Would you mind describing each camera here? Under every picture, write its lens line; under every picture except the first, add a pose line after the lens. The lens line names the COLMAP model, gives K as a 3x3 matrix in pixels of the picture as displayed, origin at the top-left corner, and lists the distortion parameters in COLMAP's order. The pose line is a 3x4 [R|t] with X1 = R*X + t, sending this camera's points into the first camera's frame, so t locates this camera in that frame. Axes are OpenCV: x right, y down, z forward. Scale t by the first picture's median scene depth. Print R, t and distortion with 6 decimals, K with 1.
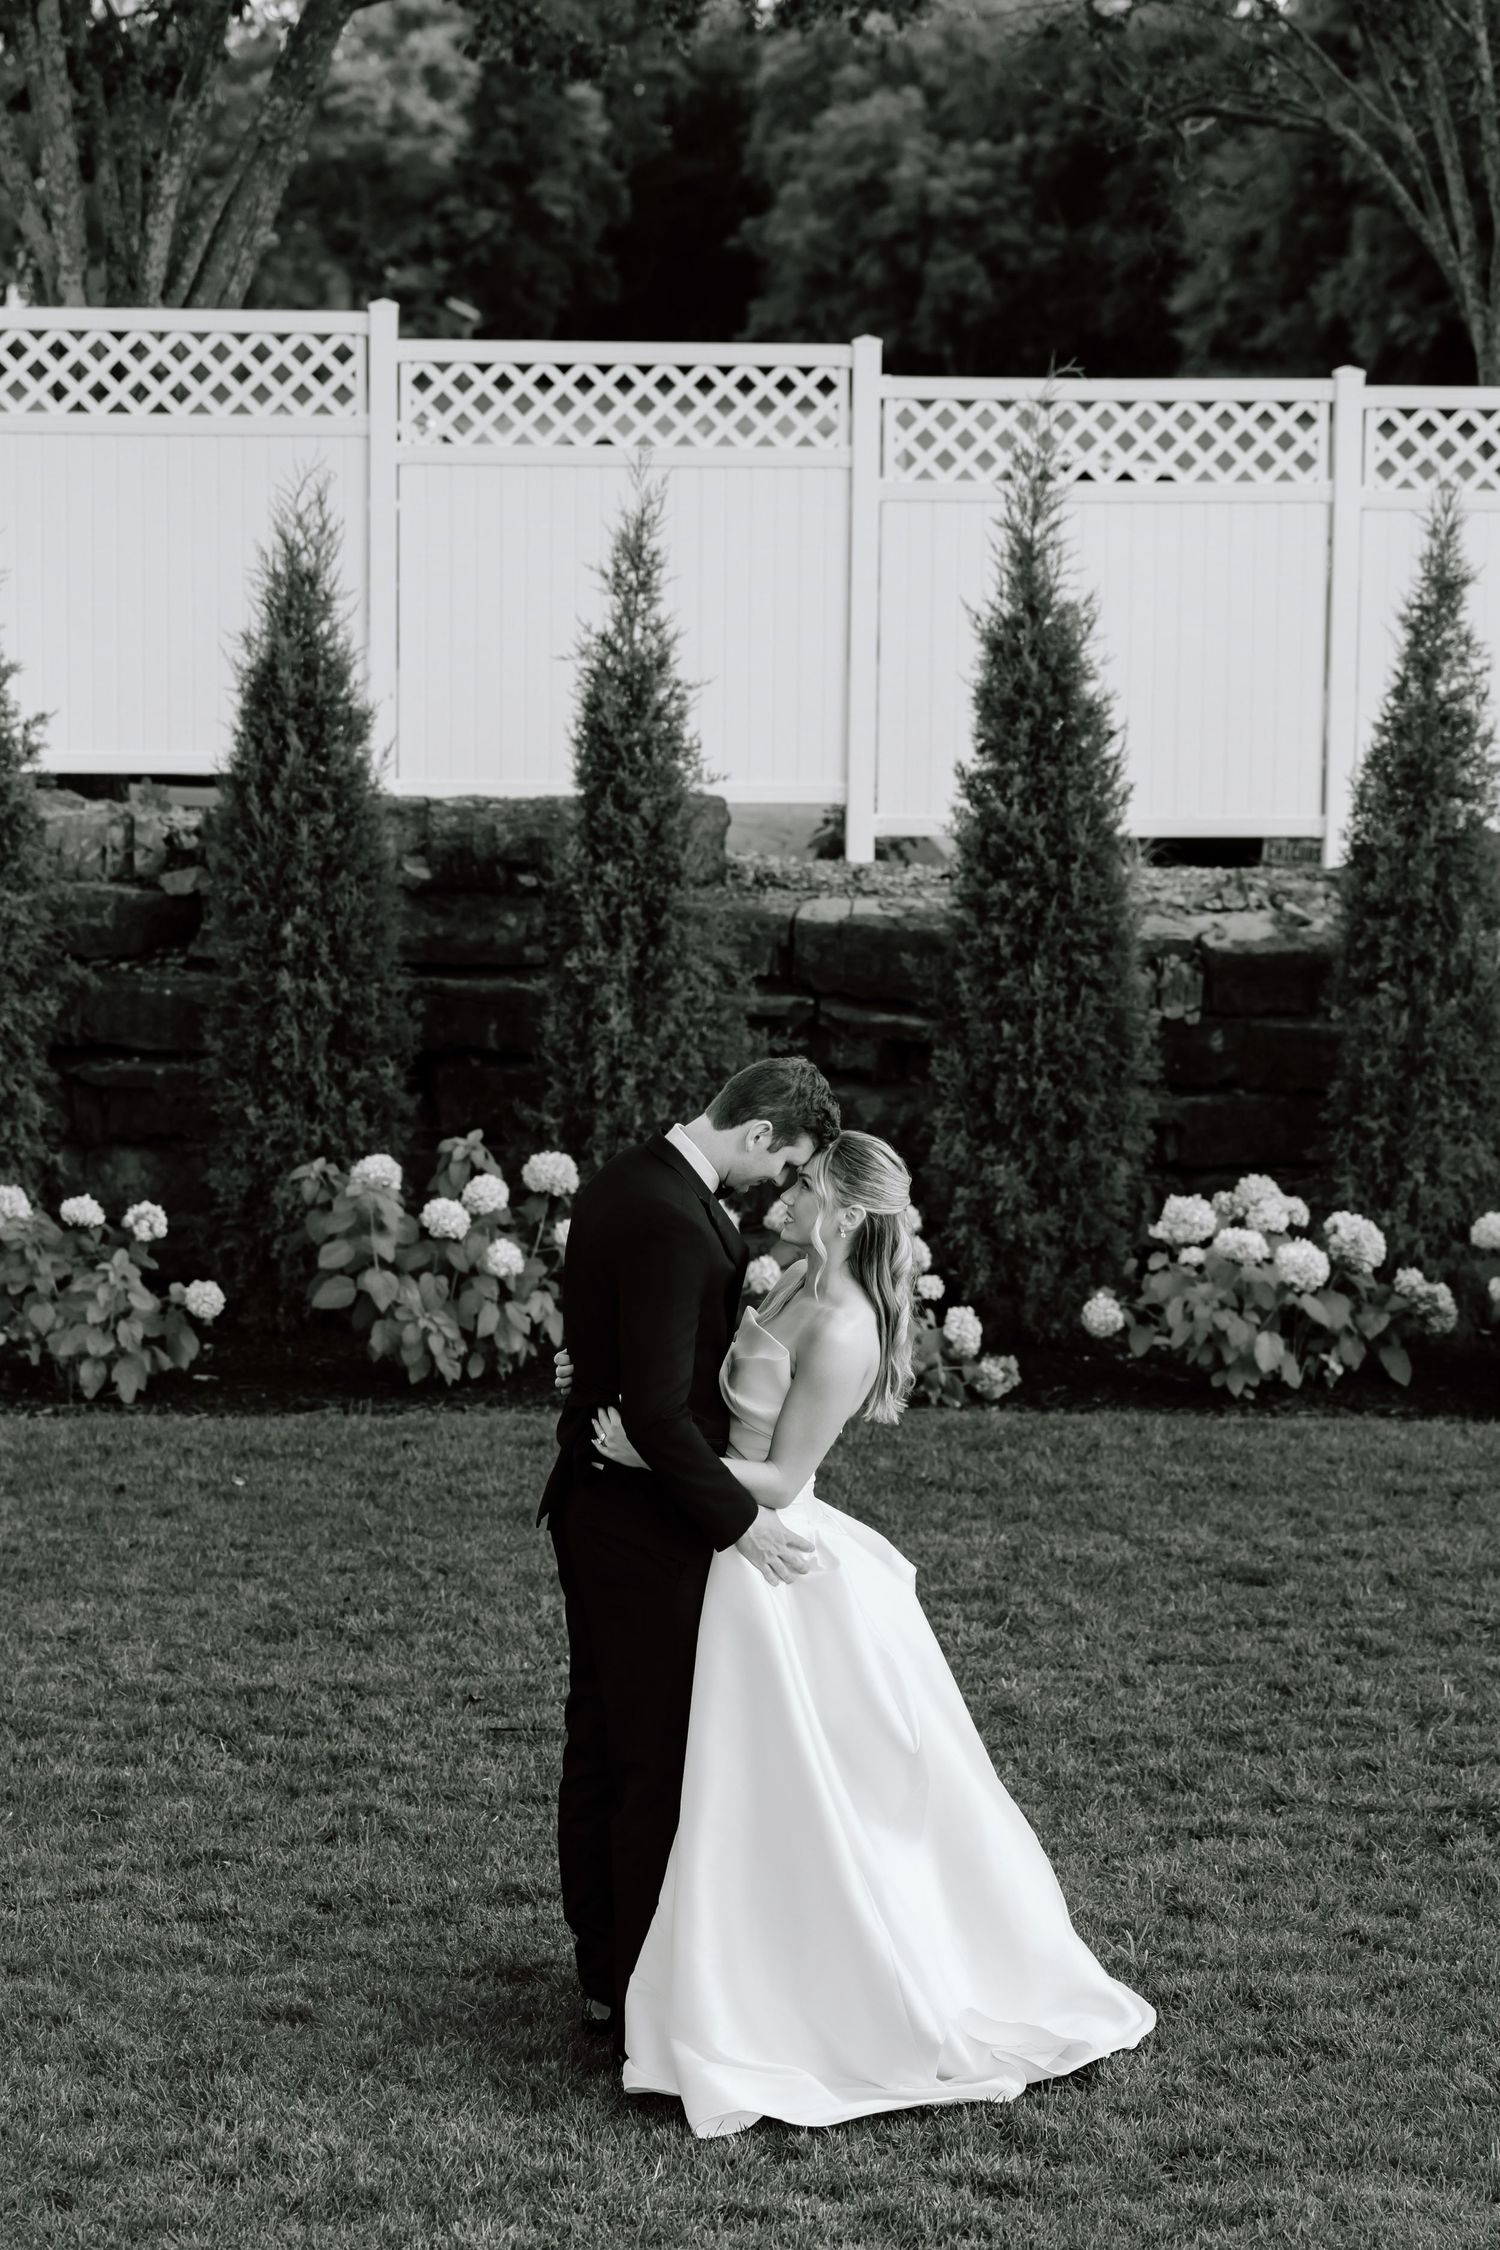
lens RADIAL K [[5289.1, 0, 772.2], [0, 5289.1, 1103.9], [0, 0, 1]] dist [0.016435, 0.000000]
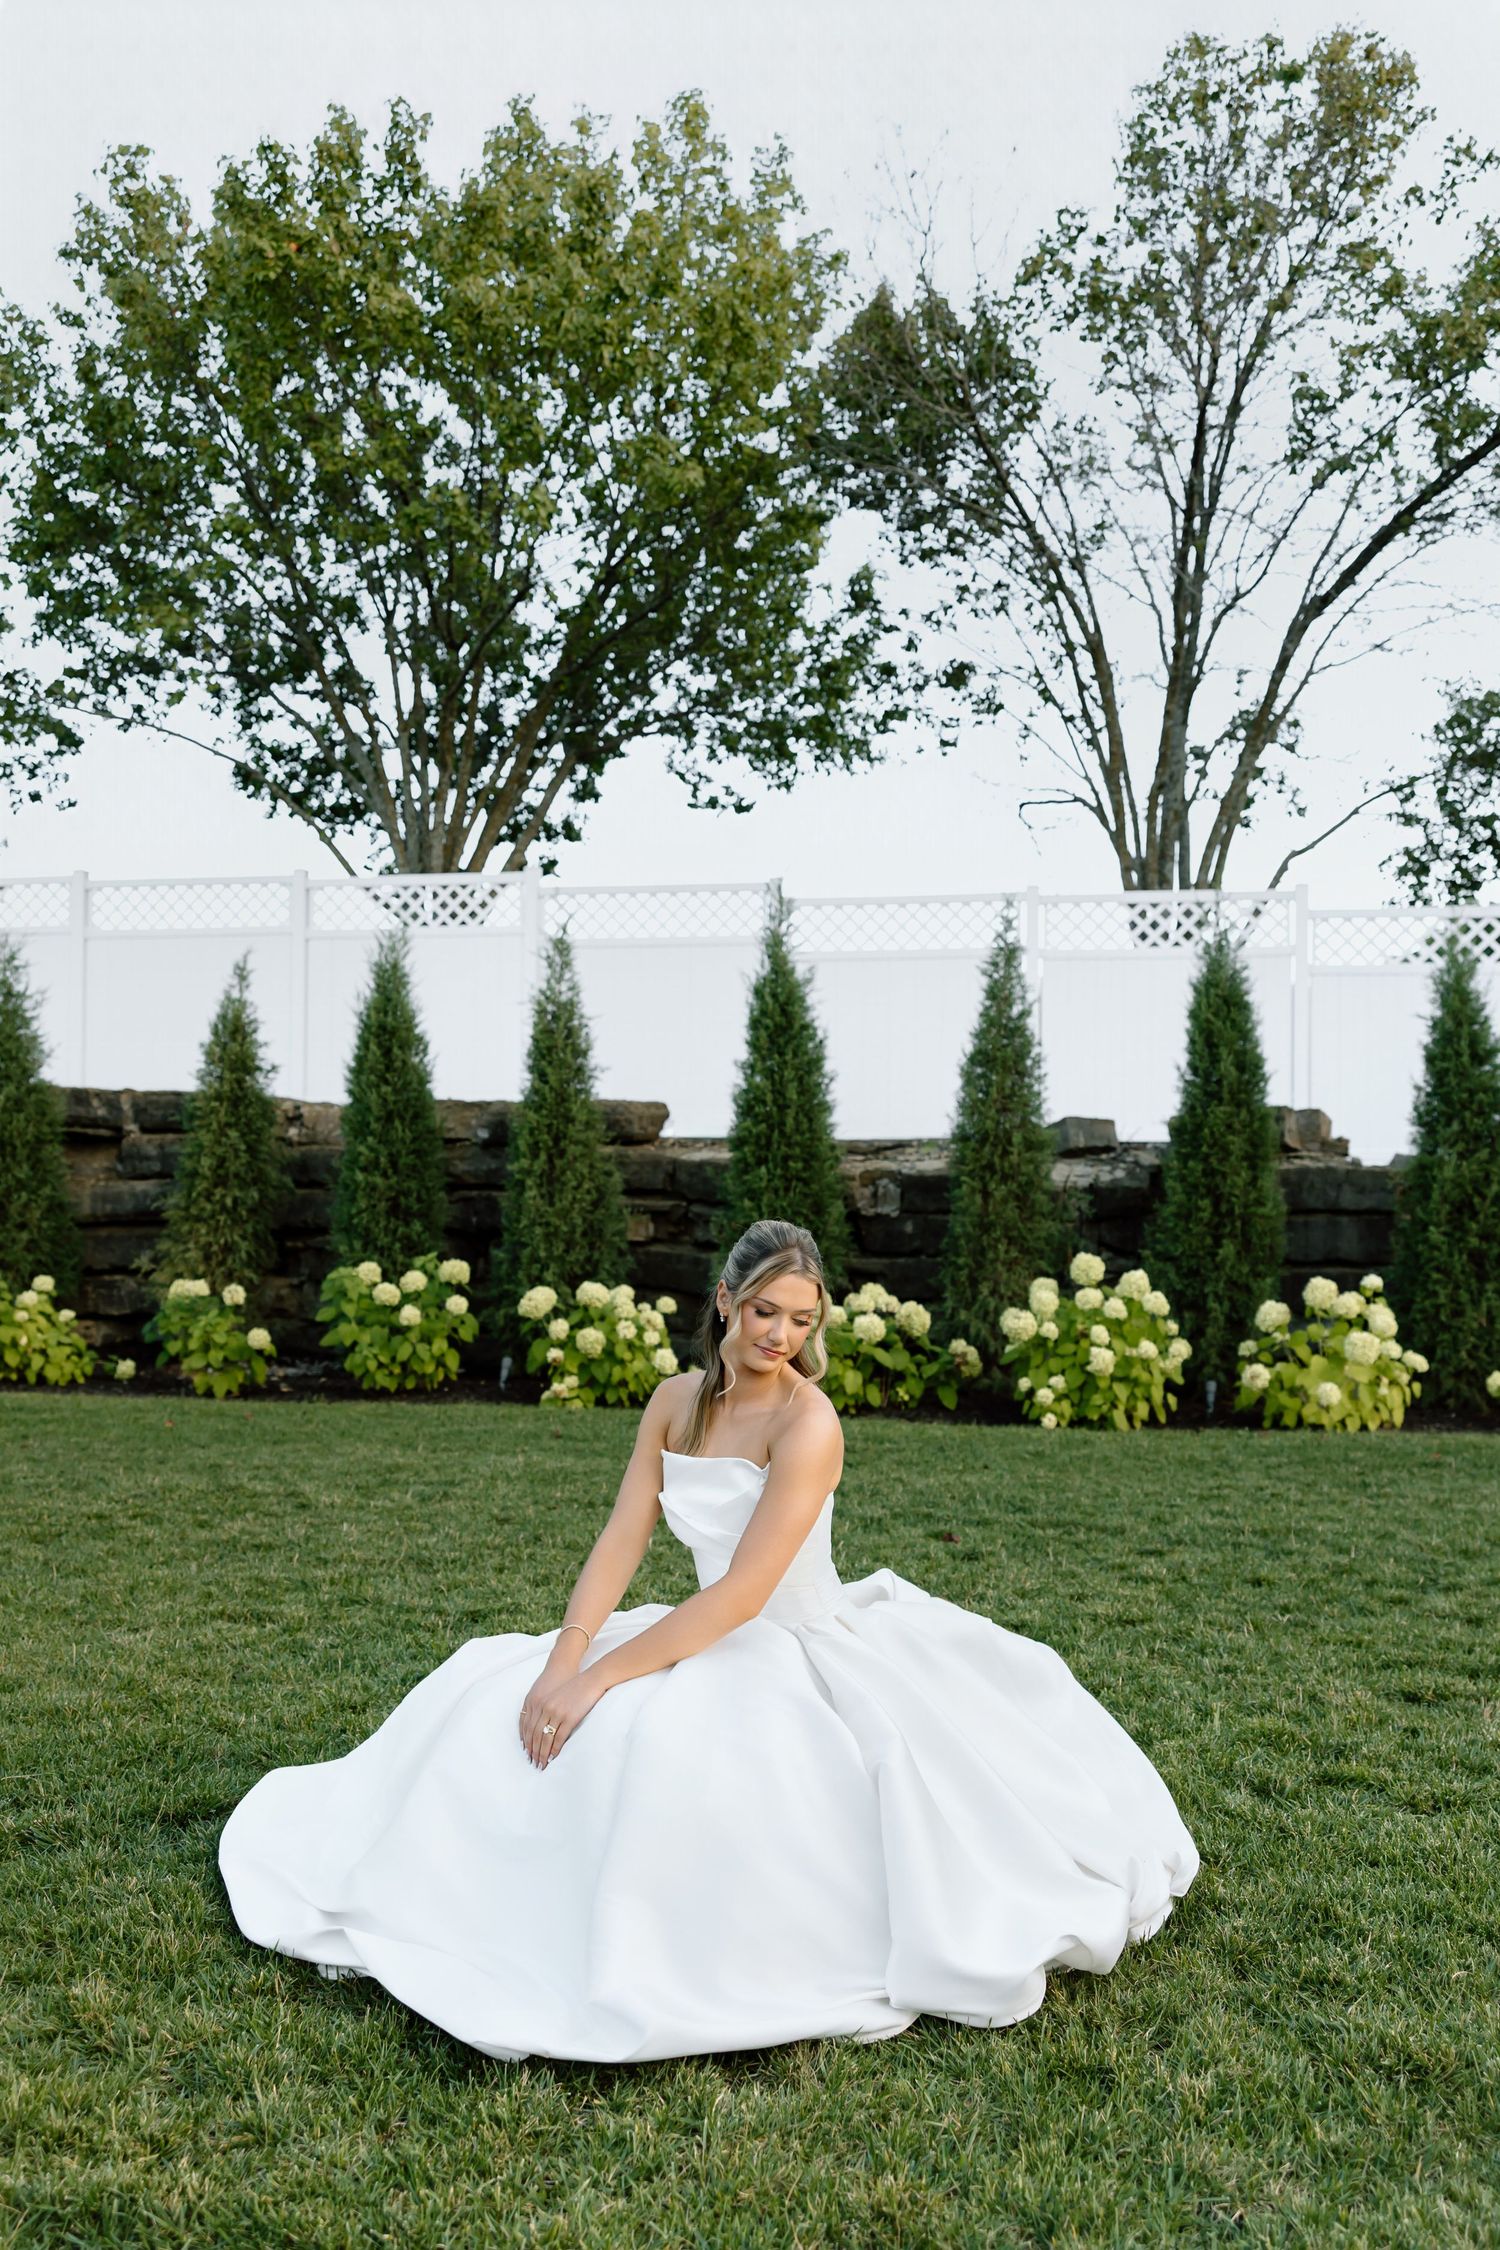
lens RADIAL K [[1920.5, 0, 782.4], [0, 1920.5, 1173.9], [0, 0, 1]] dist [0.001023, 0.031626]
pose [[0.972446, -0.006290, -0.233042, 0.202745], [-0.026014, 0.990465, -0.135285, 0.061331], [0.231671, 0.137620, 0.963011, 0.390584]]
